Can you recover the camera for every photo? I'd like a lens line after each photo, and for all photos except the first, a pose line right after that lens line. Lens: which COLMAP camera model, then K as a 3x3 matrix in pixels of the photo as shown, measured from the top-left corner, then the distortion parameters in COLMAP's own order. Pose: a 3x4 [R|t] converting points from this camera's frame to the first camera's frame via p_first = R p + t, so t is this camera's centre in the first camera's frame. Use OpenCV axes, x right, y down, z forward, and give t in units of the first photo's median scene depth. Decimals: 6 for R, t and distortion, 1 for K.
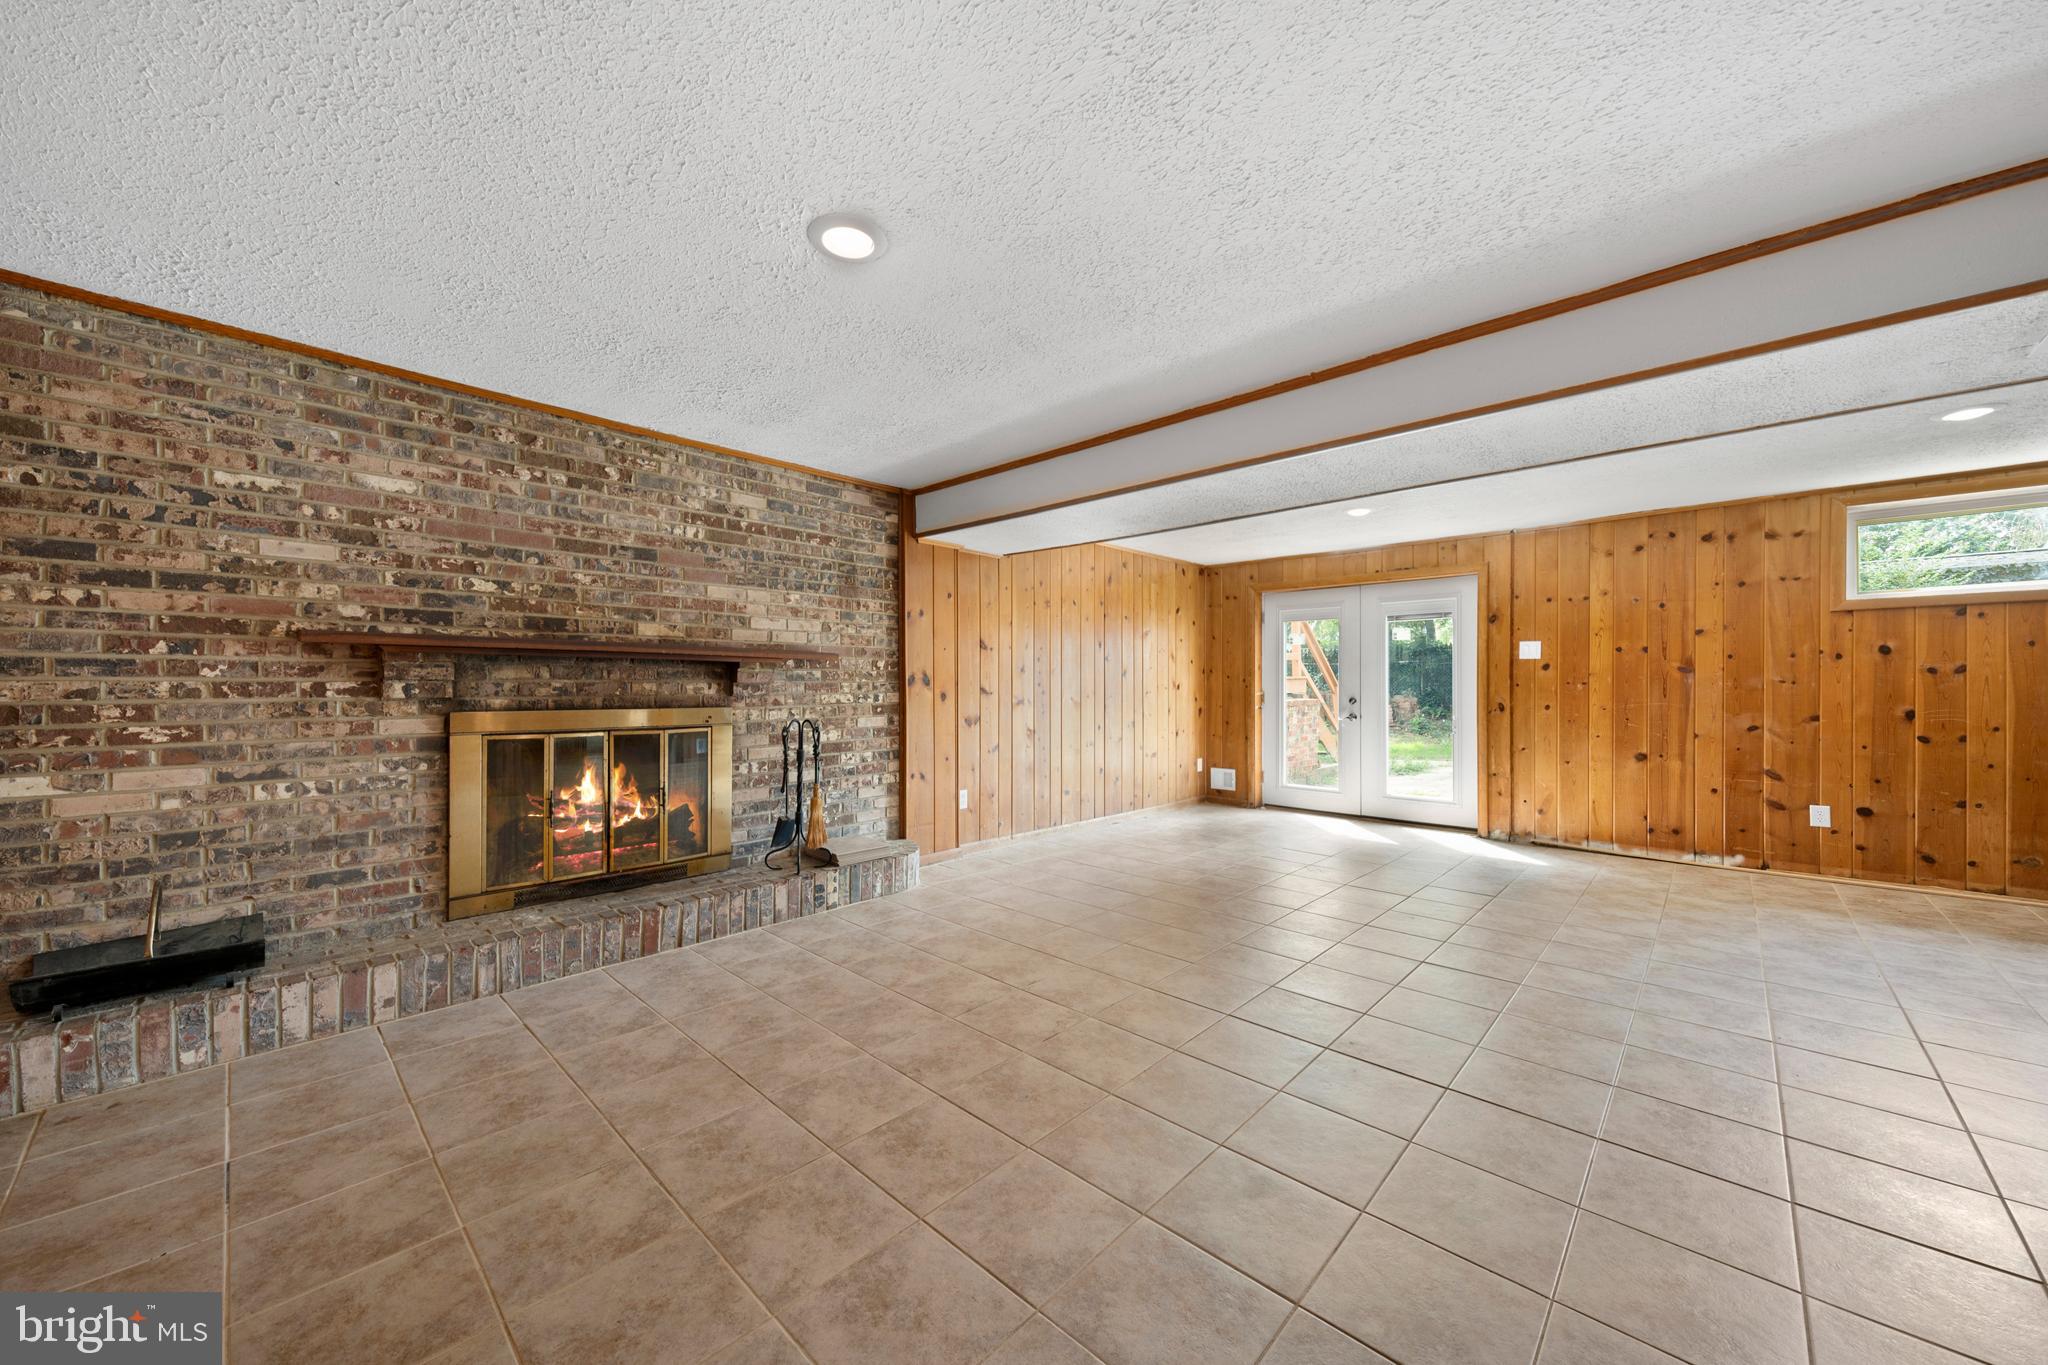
lens RADIAL K [[732.1, 0, 1025.9], [0, 732.1, 684.5], [0, 0, 1]] dist [0.002160, -0.000330]
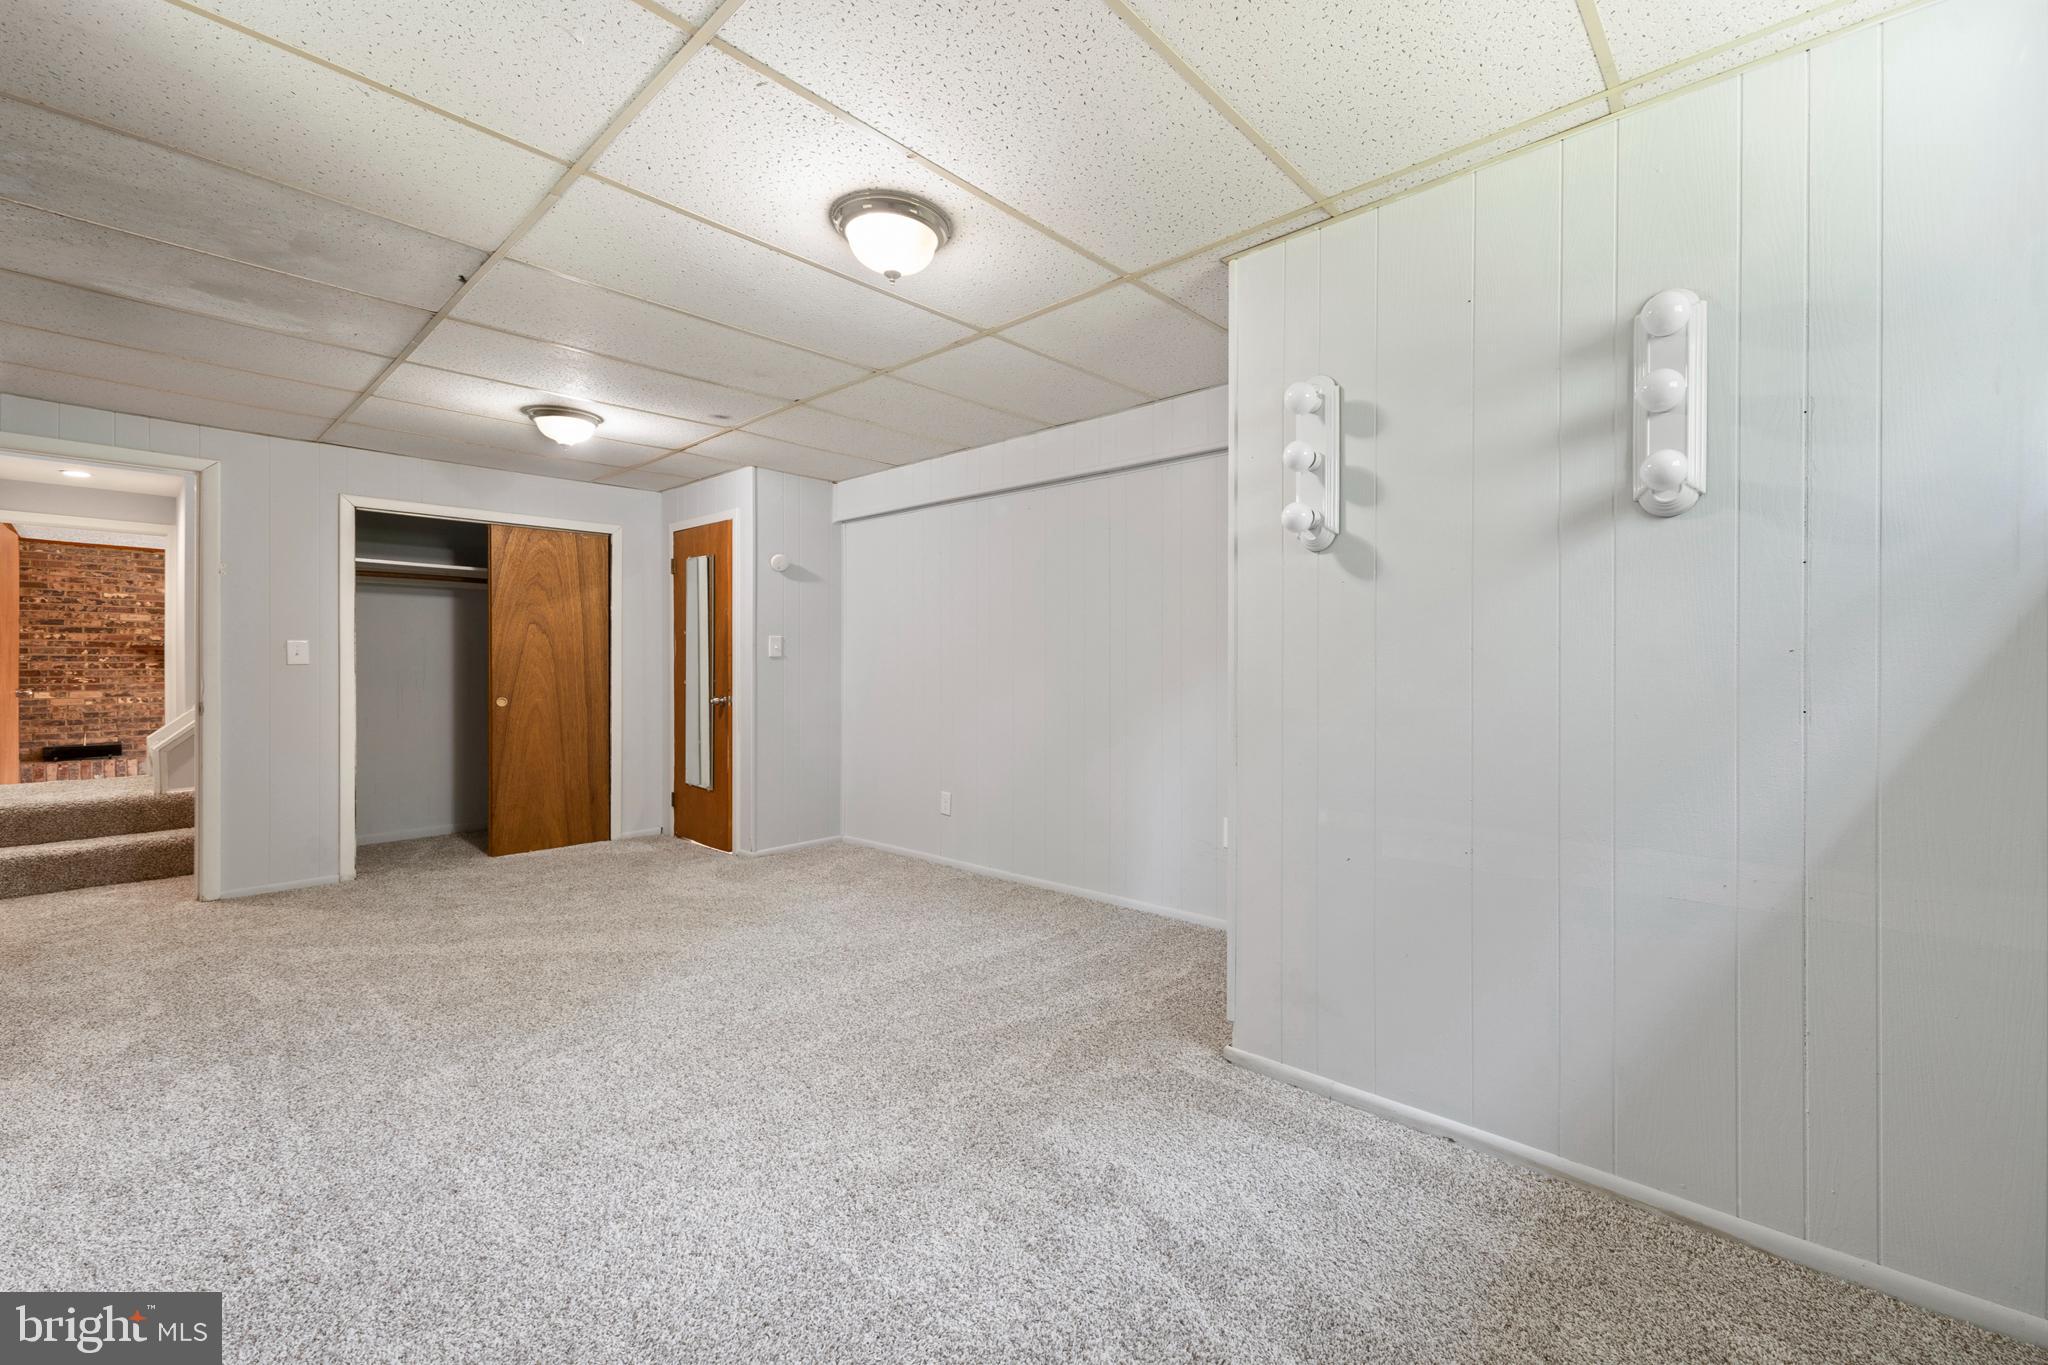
lens RADIAL K [[732.1, 0, 1012.2], [0, 732.1, 664.2], [0, 0, 1]] dist [0.002160, -0.000330]
pose [[0.997507, 0.001234, 0.070552, 2.459672], [-0.001350, 0.999998, 0.001597, -0.008947], [-0.070550, -0.001688, 0.997507, -2.324585]]
